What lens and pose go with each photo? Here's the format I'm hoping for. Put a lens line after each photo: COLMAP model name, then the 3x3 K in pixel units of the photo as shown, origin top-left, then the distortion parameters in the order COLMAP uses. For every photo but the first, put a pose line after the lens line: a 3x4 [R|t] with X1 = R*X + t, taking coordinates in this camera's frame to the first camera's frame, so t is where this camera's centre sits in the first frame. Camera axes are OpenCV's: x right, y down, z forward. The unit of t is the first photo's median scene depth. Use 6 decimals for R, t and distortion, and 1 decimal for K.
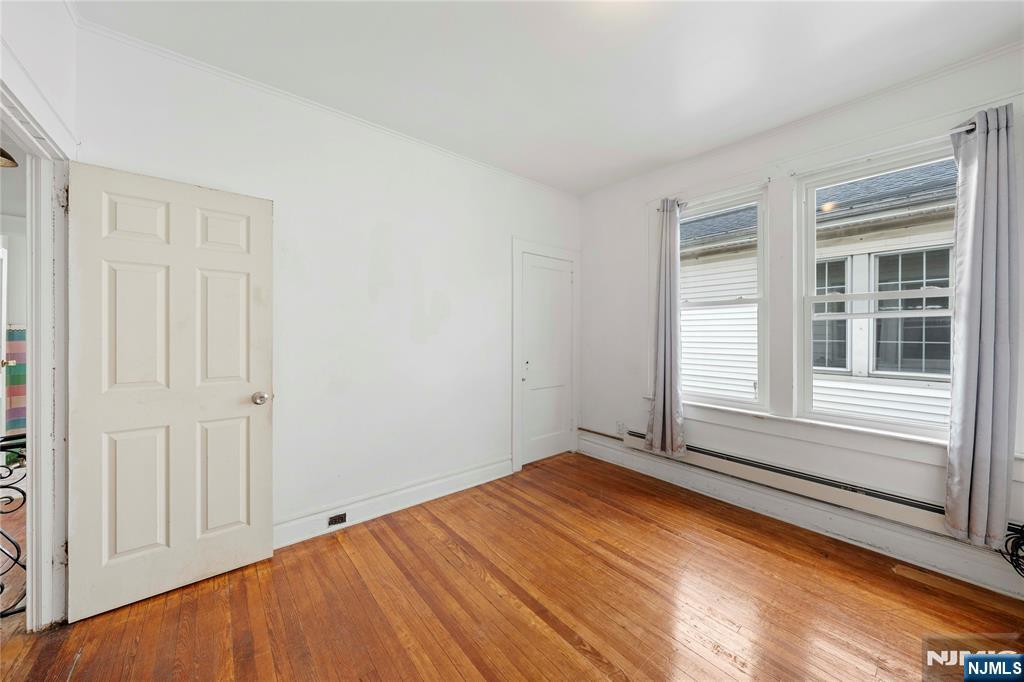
lens RADIAL K [[356.0, 0, 507.3], [0, 356.0, 334.6], [0, 0, 1]] dist [-0.001595, 0.000035]
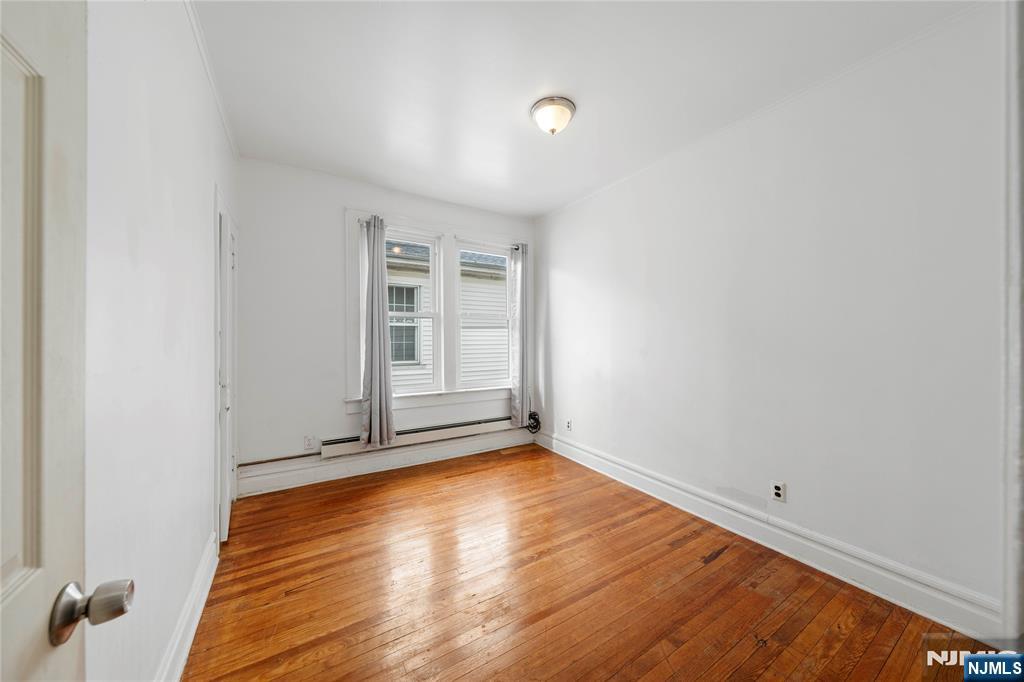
lens RADIAL K [[356.0, 0, 508.8], [0, 356.0, 337.8], [0, 0, 1]] dist [-0.001595, 0.000035]
pose [[0.140459, -0.007413, 0.990059, -0.620691], [0.003549, 0.999969, 0.006983, -0.009664], [-0.990080, 0.002533, 0.140481, 0.458377]]
